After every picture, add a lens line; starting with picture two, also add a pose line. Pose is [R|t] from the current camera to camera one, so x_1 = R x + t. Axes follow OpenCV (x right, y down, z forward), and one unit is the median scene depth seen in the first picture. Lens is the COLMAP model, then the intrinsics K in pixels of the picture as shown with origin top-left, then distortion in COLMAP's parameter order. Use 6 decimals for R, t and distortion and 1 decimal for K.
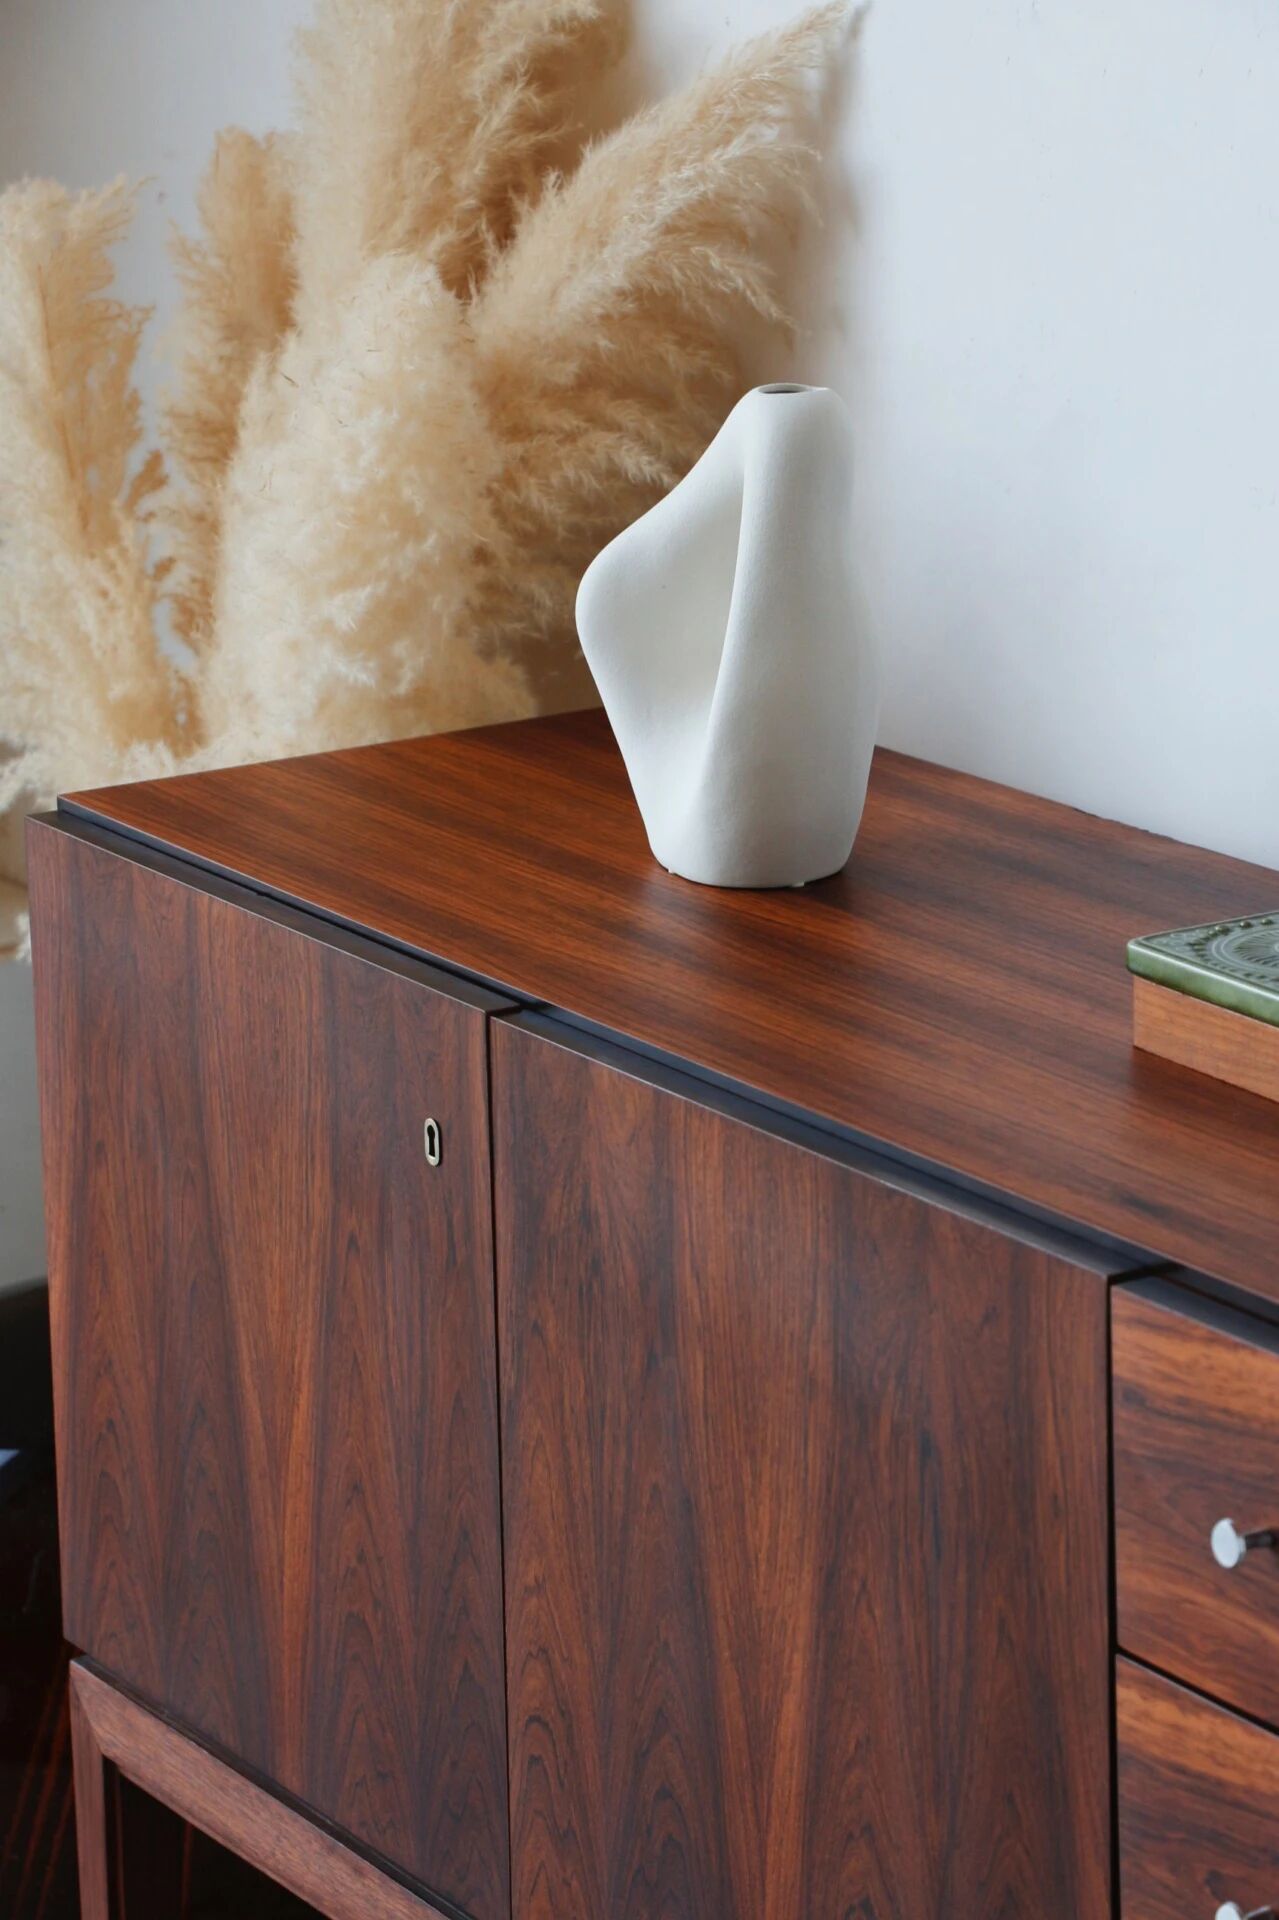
lens RADIAL K [[5735.7, 0, 639.2], [0, 5735.7, 991.9], [0, 0, 1]] dist [0.400218, 1.849126]
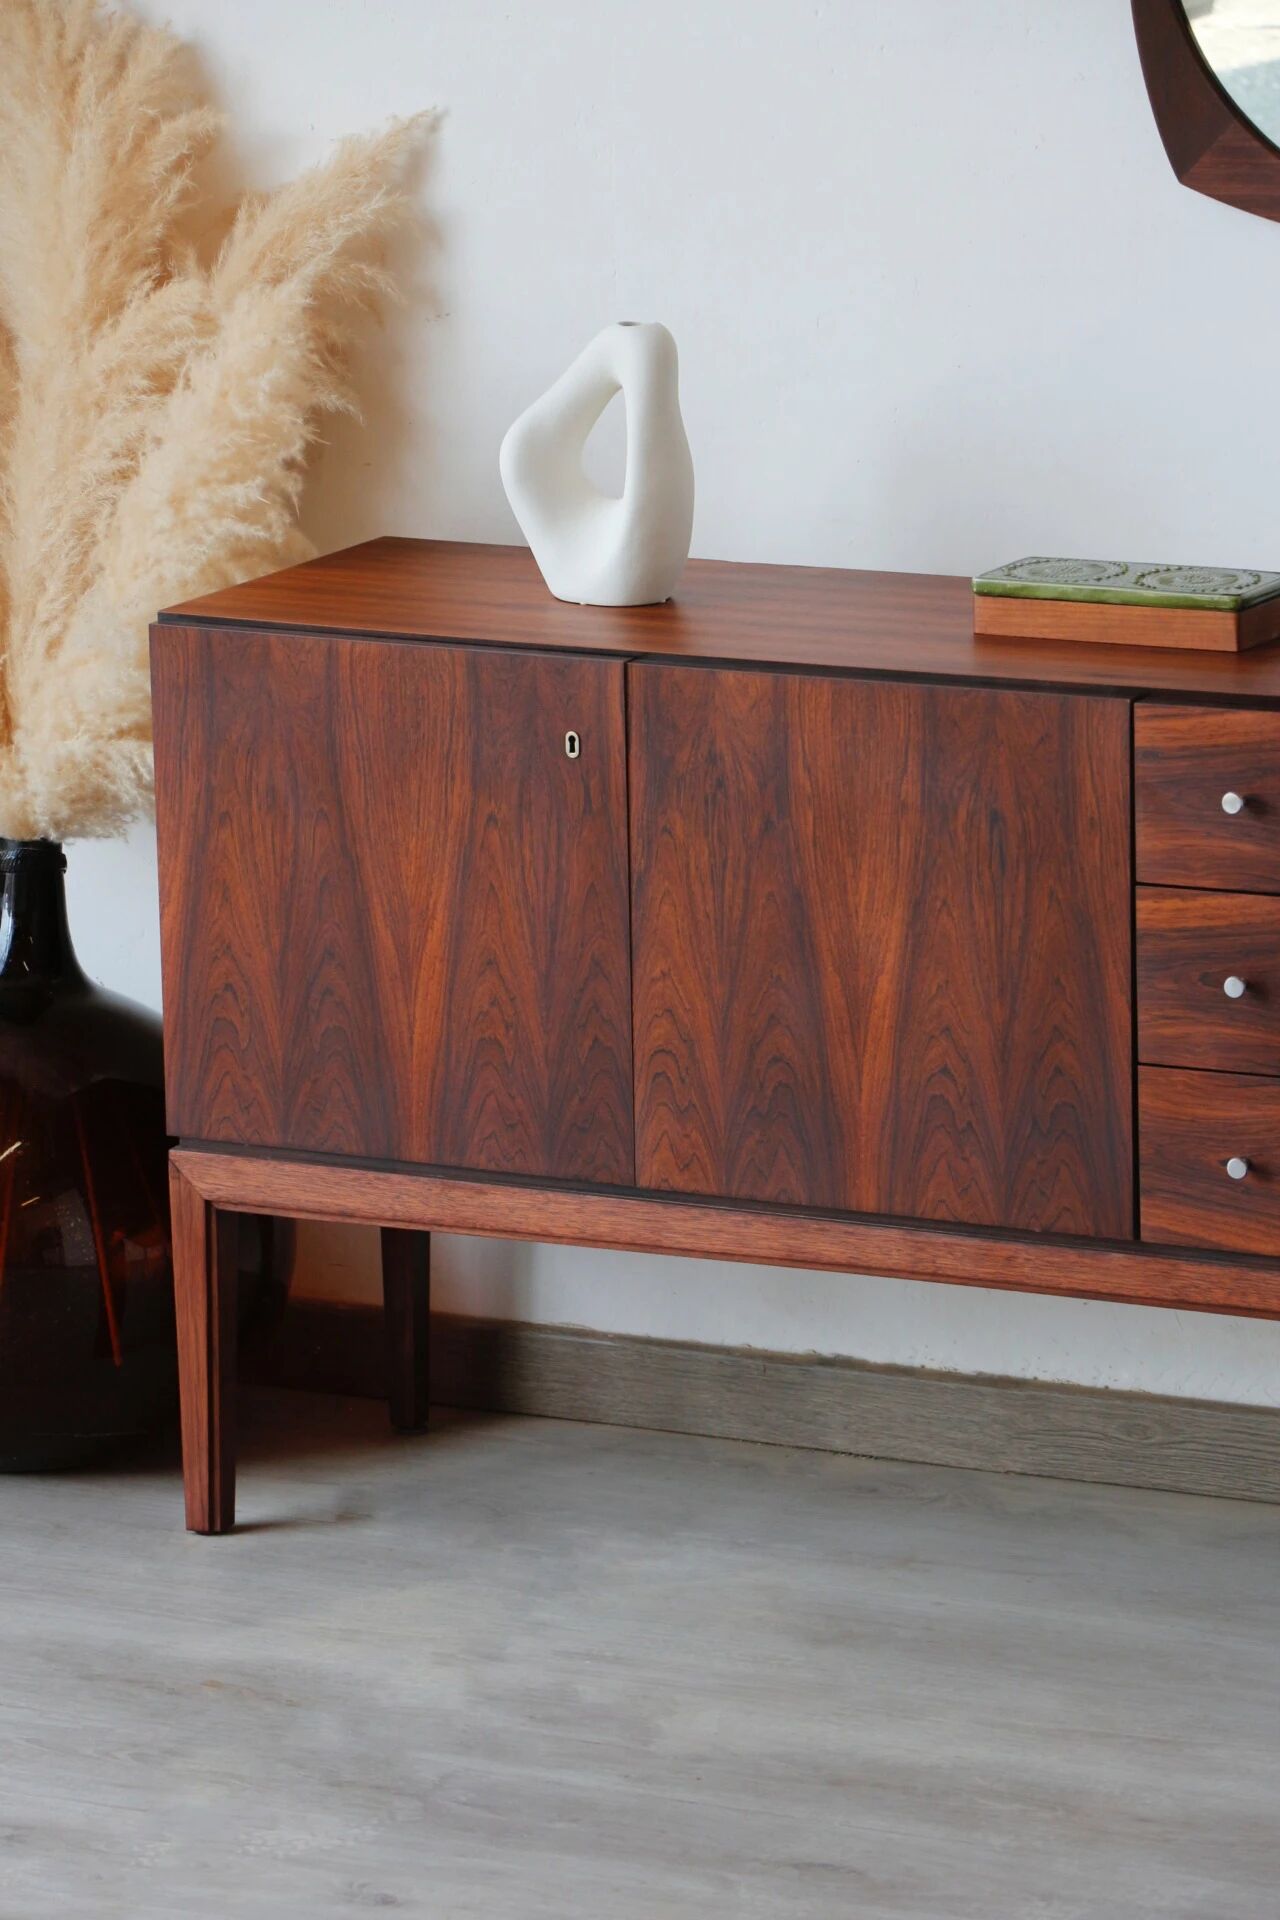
lens RADIAL K [[8934.5, 0, 615.9], [0, 8934.5, 967.8], [0, 0, 1]] dist [1.352091, 8.777563]
pose [[0.865117, -0.107153, 0.489990, -1.452576], [0.138028, 0.990055, -0.027191, 0.179074], [-0.482203, 0.091155, 0.871304, -1.504241]]
